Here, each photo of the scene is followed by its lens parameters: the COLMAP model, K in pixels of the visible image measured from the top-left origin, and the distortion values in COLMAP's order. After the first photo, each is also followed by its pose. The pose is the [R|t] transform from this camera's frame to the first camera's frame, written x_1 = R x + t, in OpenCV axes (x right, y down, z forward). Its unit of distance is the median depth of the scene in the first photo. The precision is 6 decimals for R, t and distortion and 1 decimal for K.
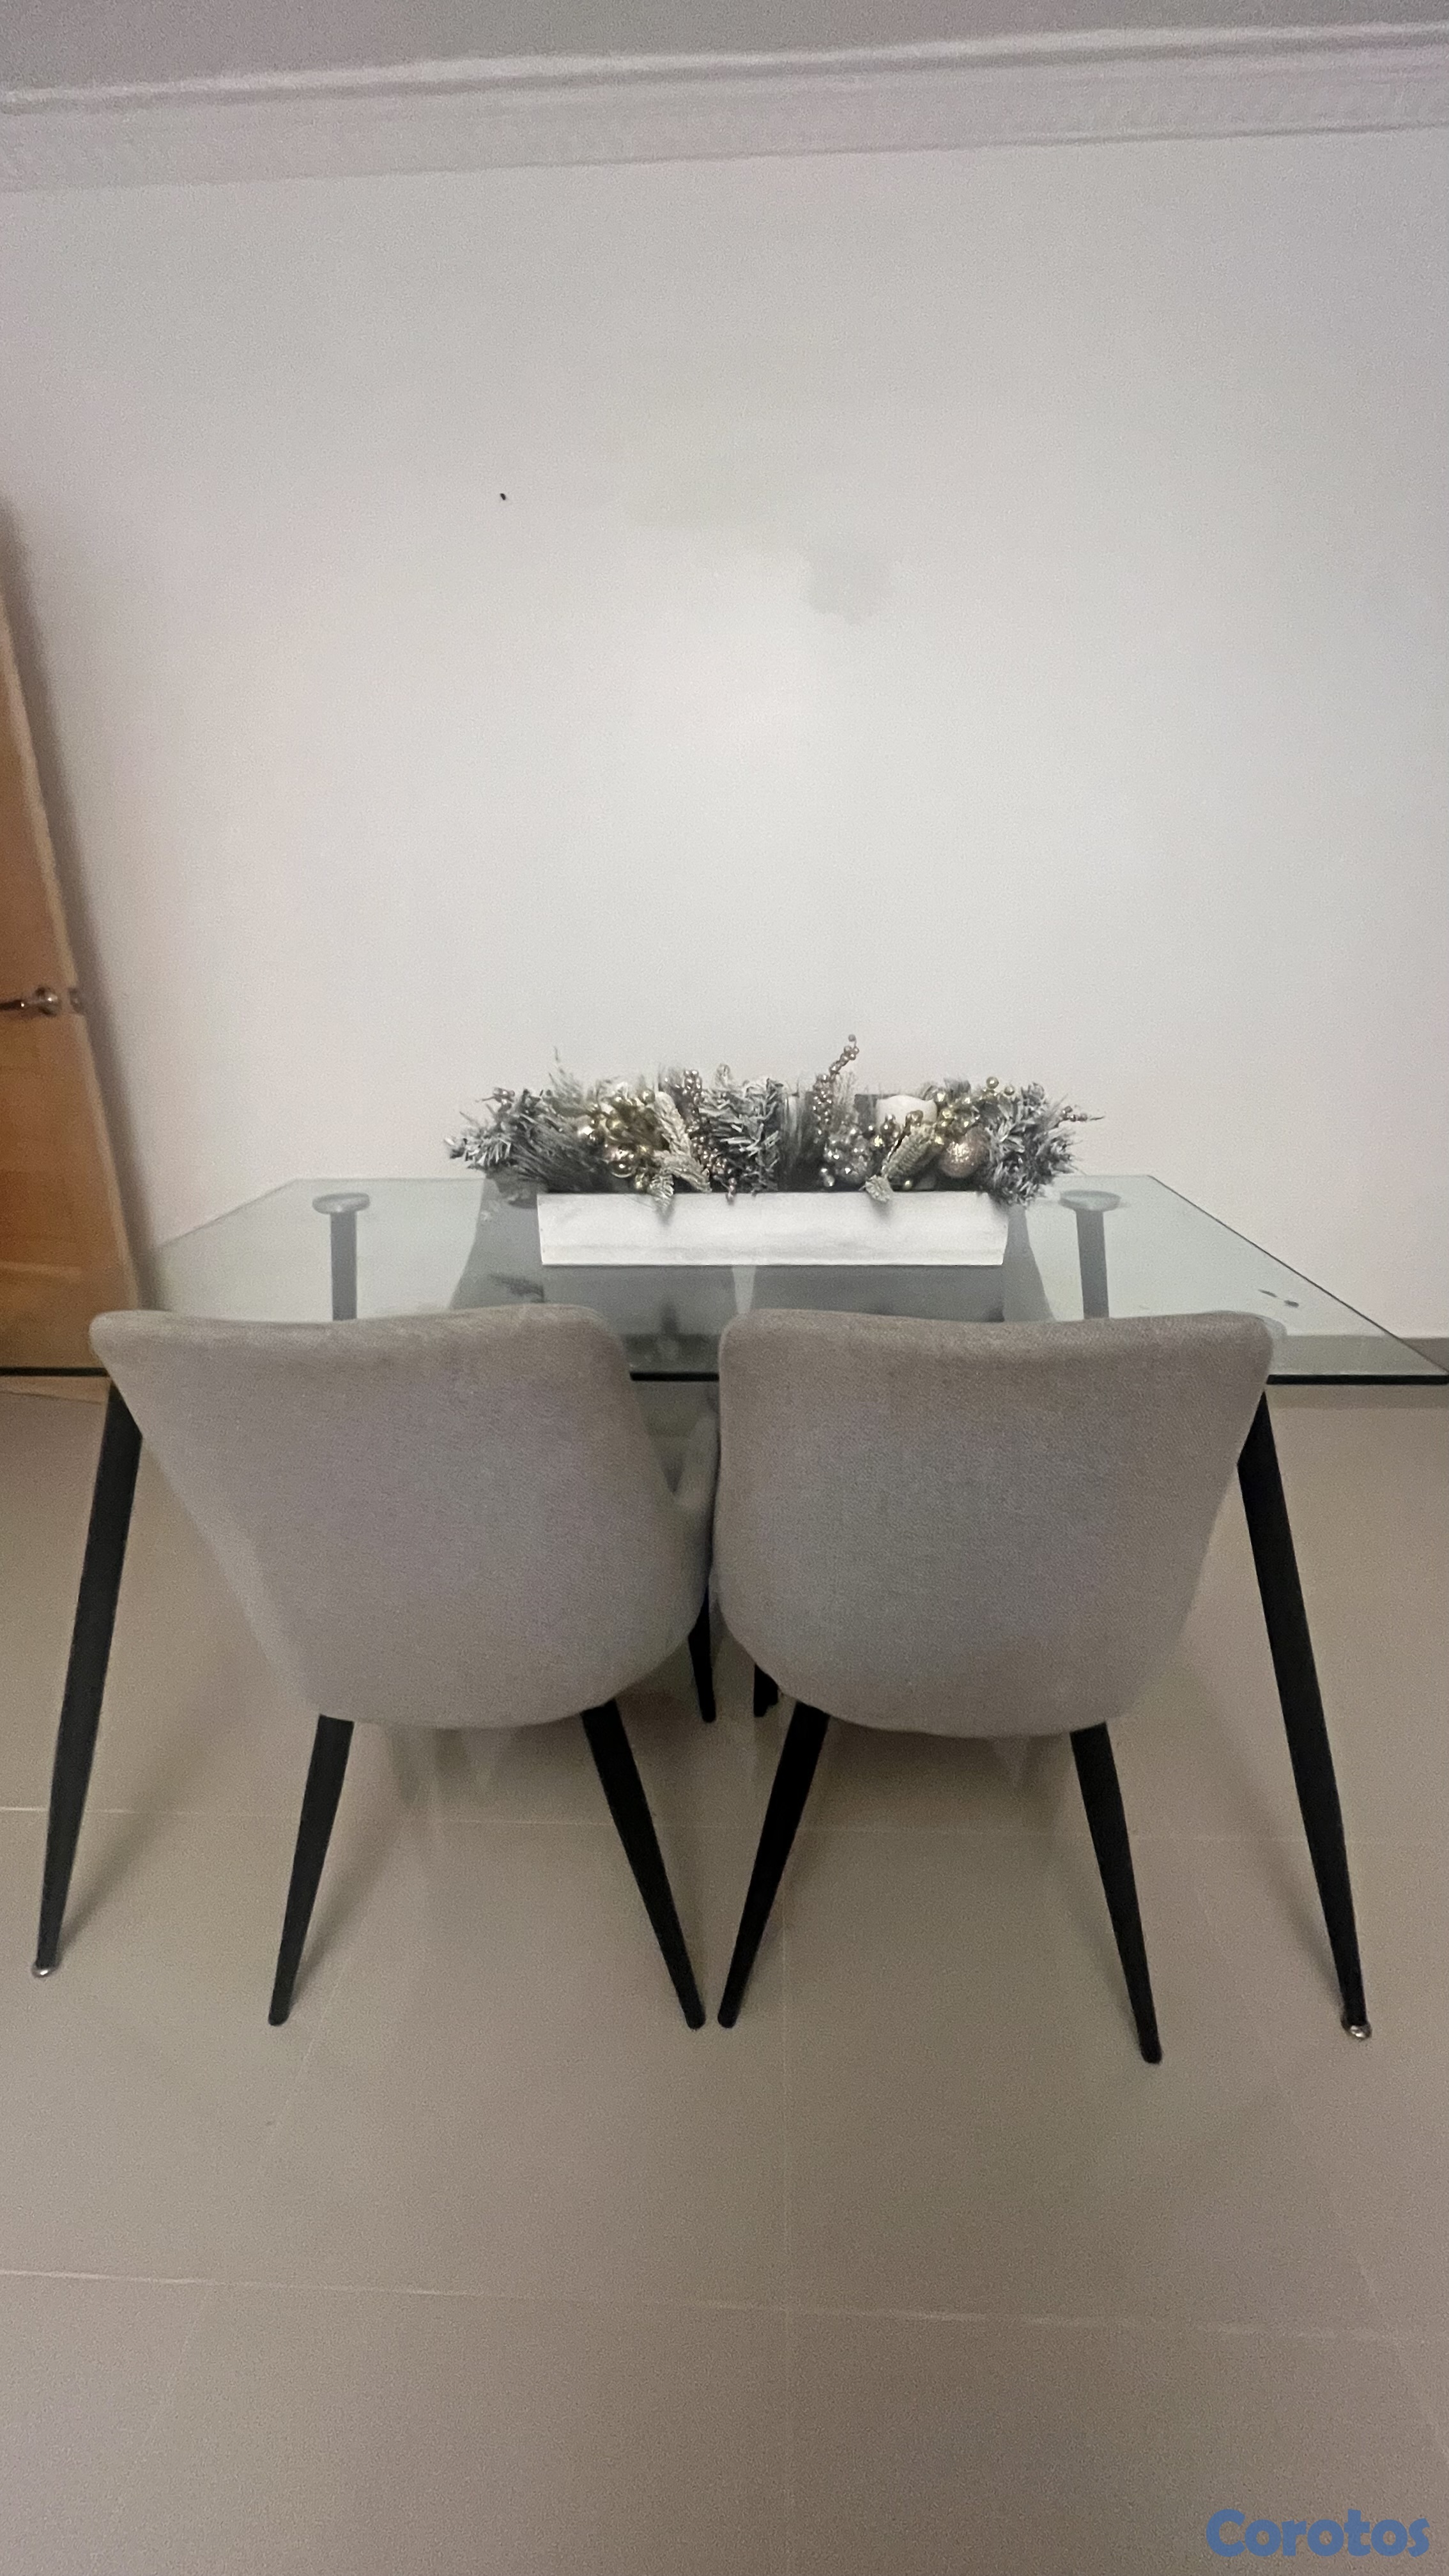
lens RADIAL K [[972.6, 0, 724.5], [0, 972.6, 1288.0], [0, 0, 1]] dist [0.006706, -0.000033]
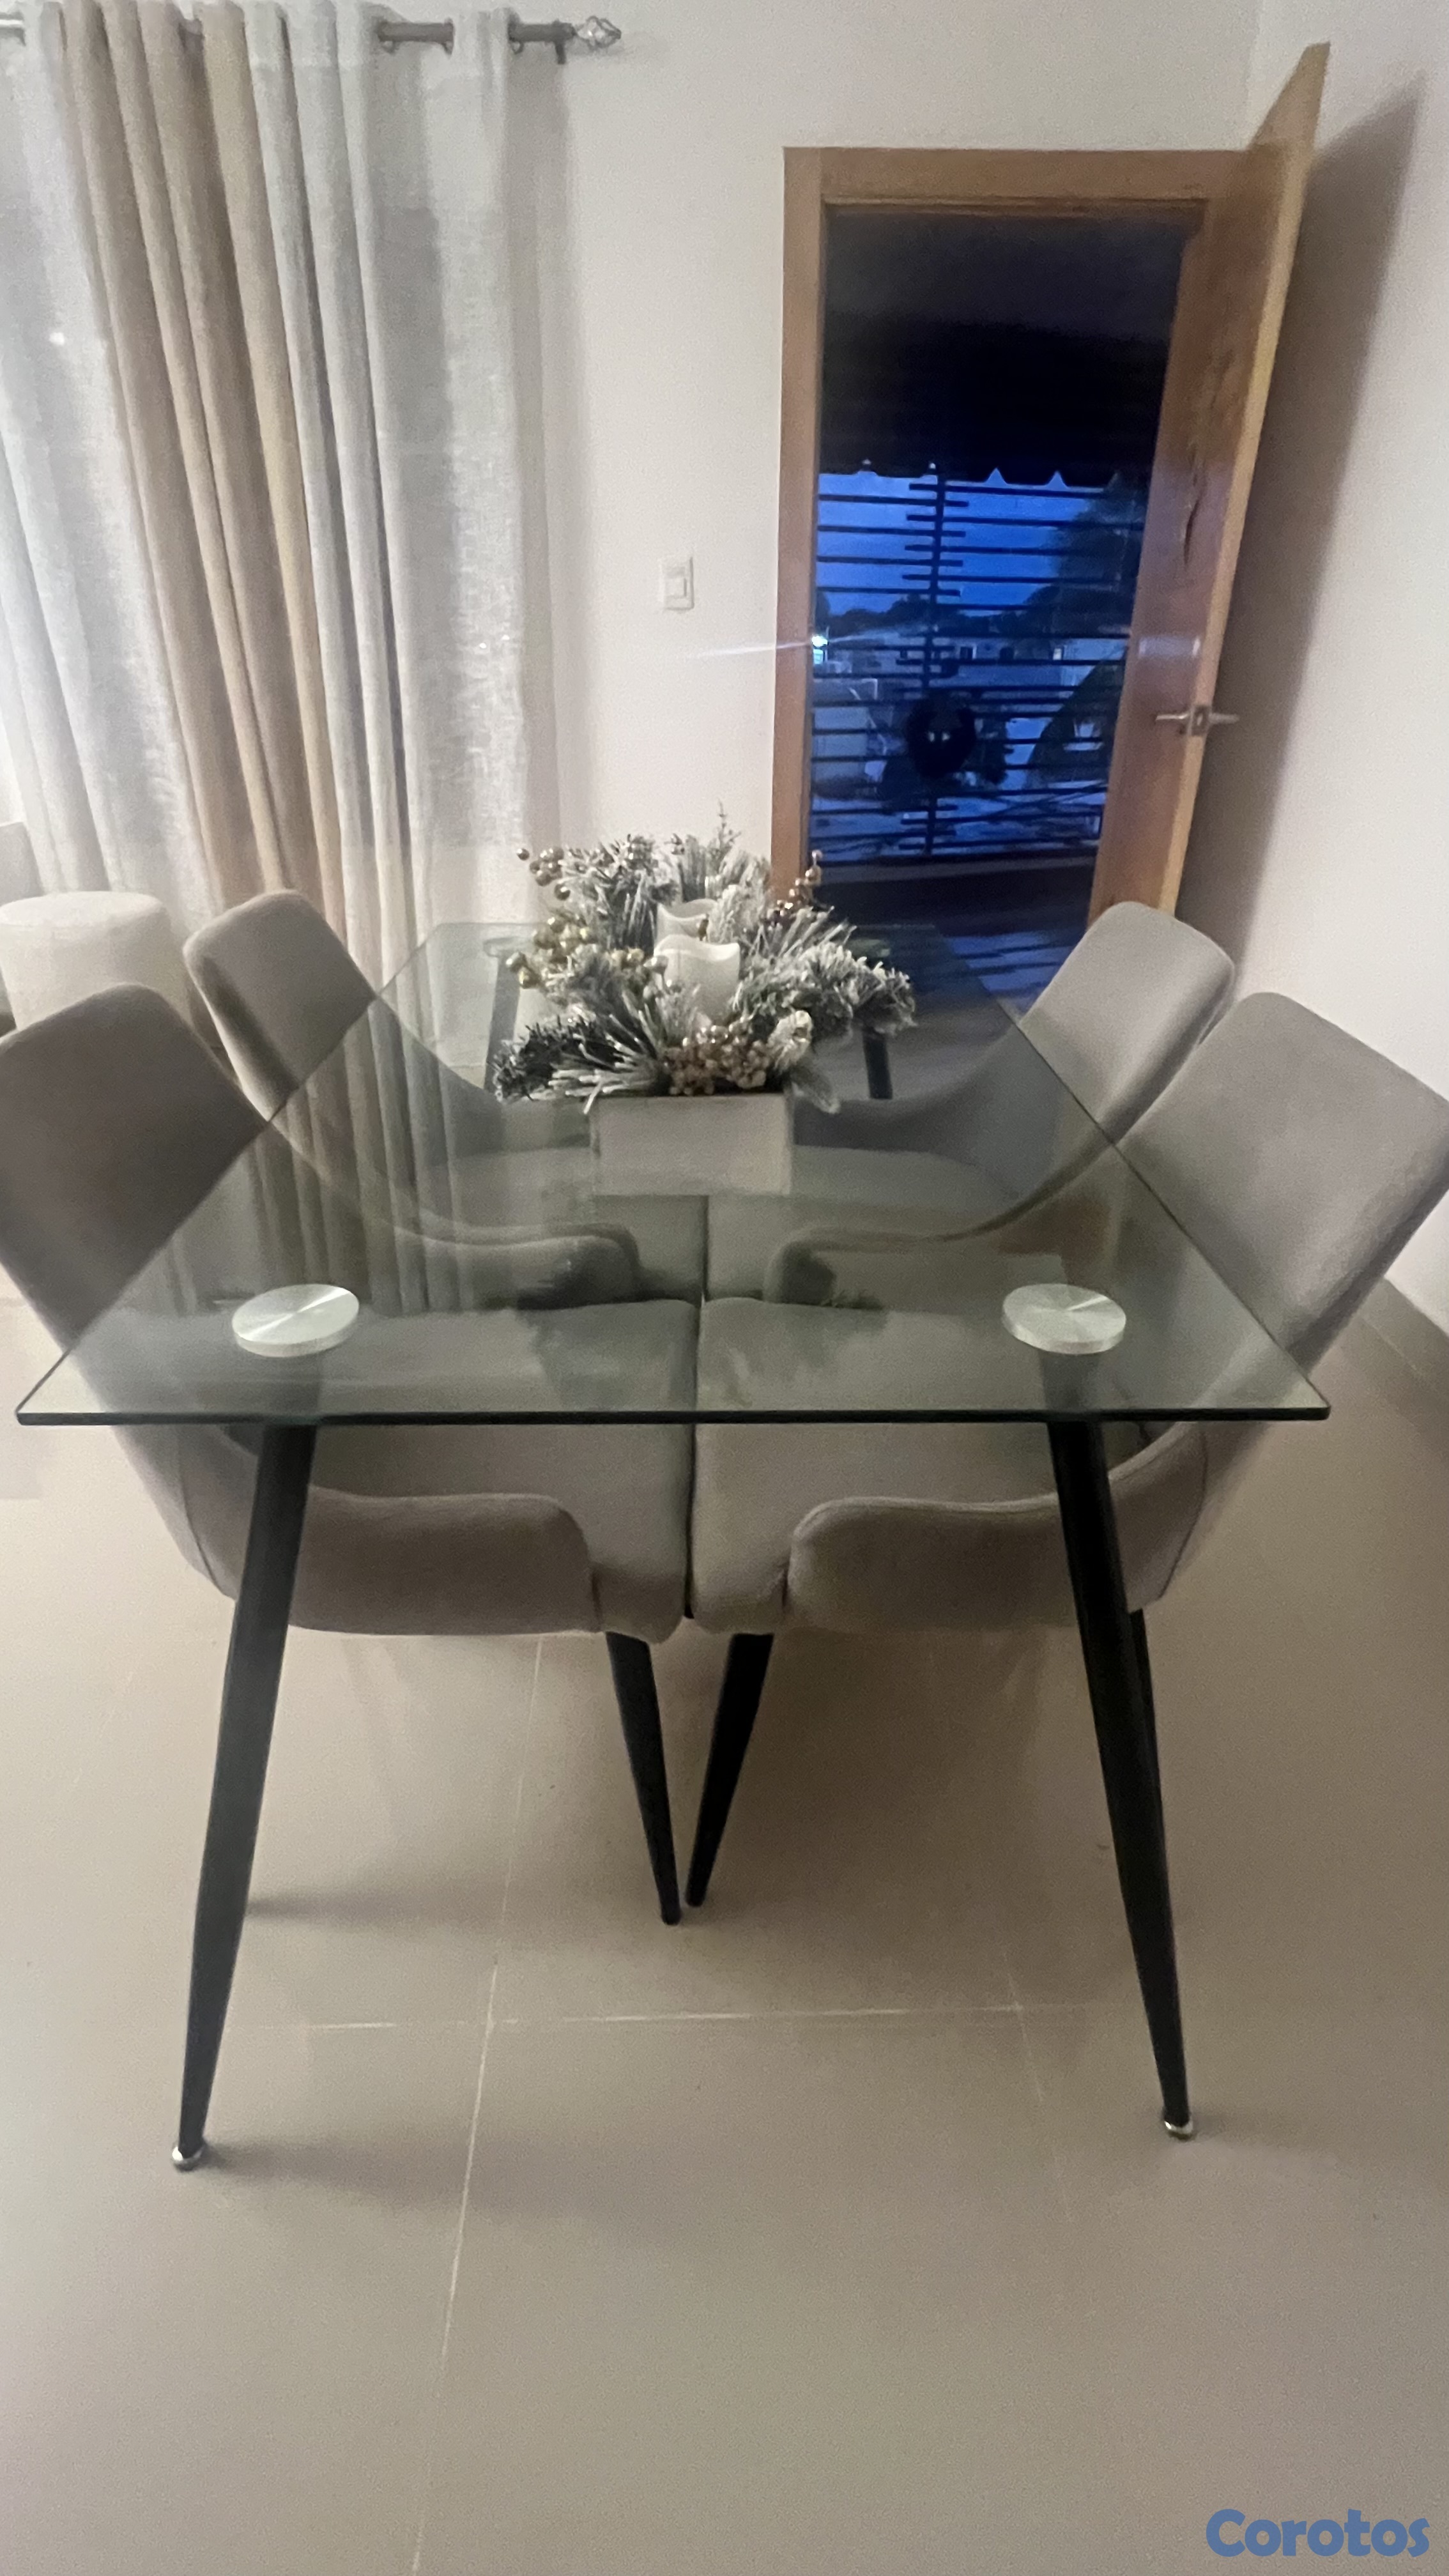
lens RADIAL K [[1222.1, 0, 724.5], [0, 1222.1, 1288.0], [0, 0, 1]] dist [-0.010835, 0.000440]
pose [[0.072577, 0.481837, -0.873250, 1.113332], [-0.341742, 0.834571, 0.432092, -0.384544], [0.936987, 0.267066, 0.225234, 0.937501]]
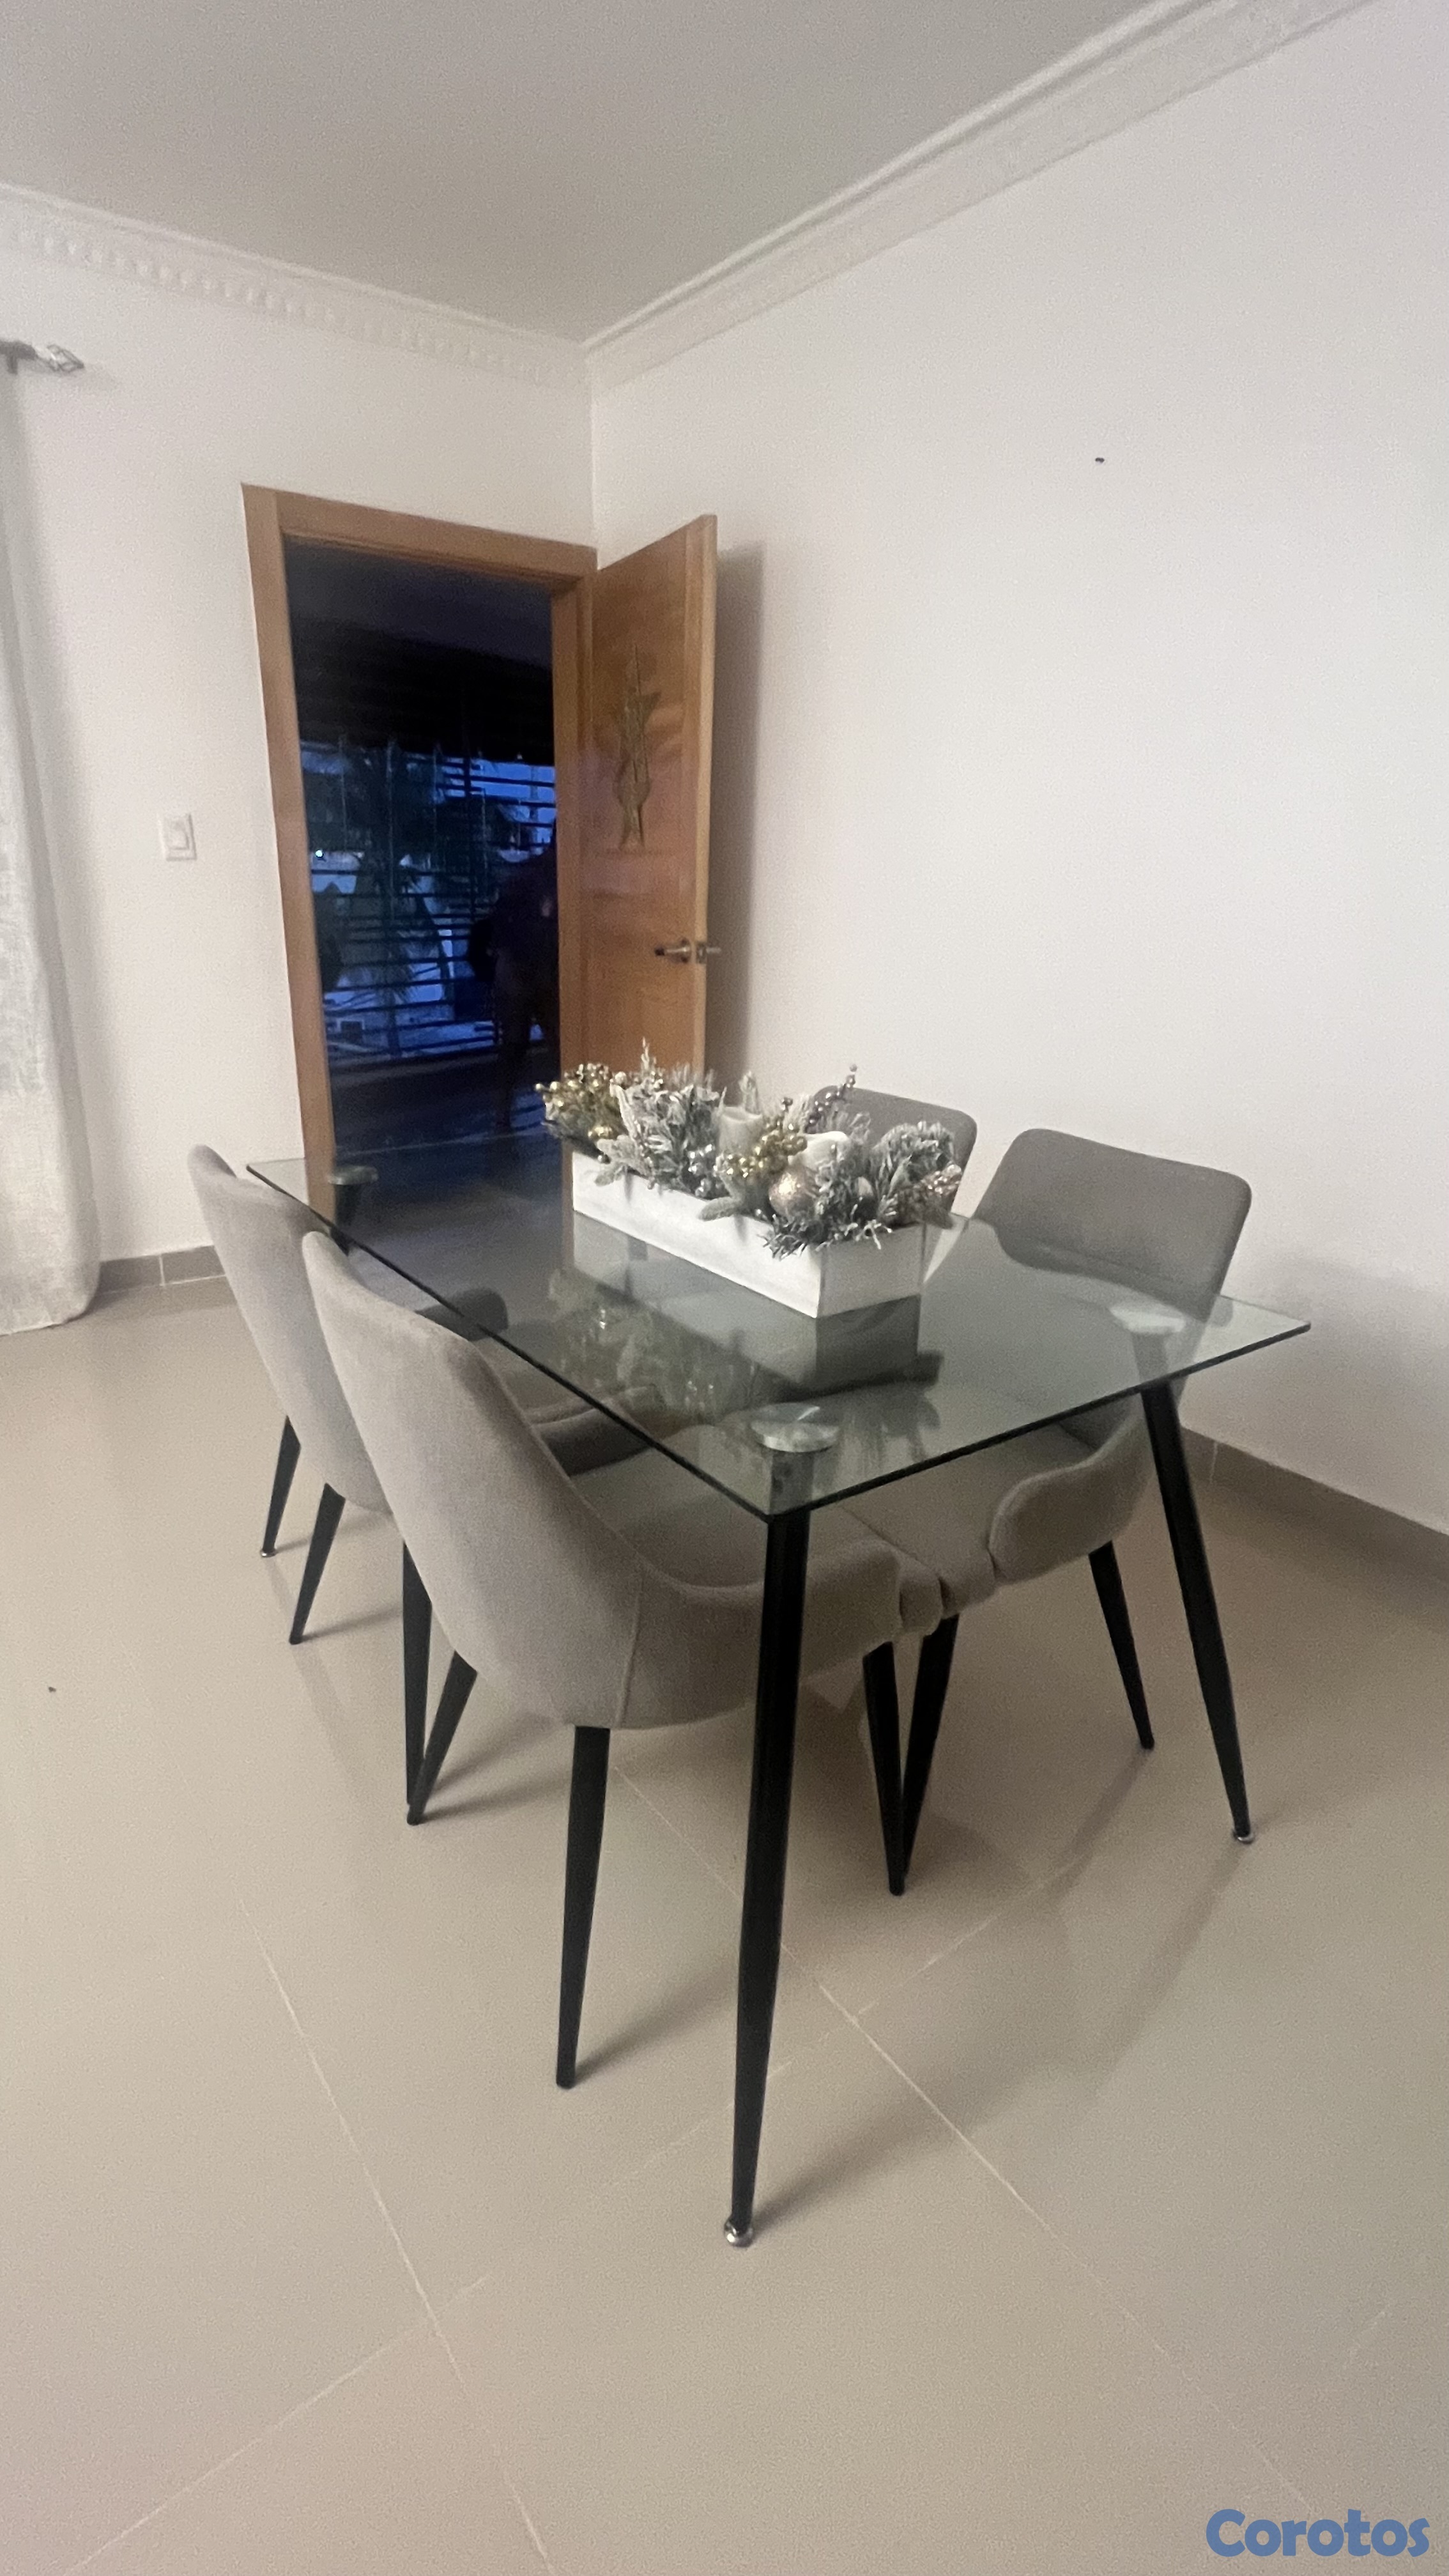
lens RADIAL K [[1222.1, 0, 724.5], [0, 1222.1, 1288.0], [0, 0, 1]] dist [-0.010835, 0.000440]
pose [[0.629170, 0.278200, -0.725775, 1.110526], [-0.288406, 0.950652, 0.114382, -0.167362], [0.721780, 0.137352, 0.678357, 0.124401]]
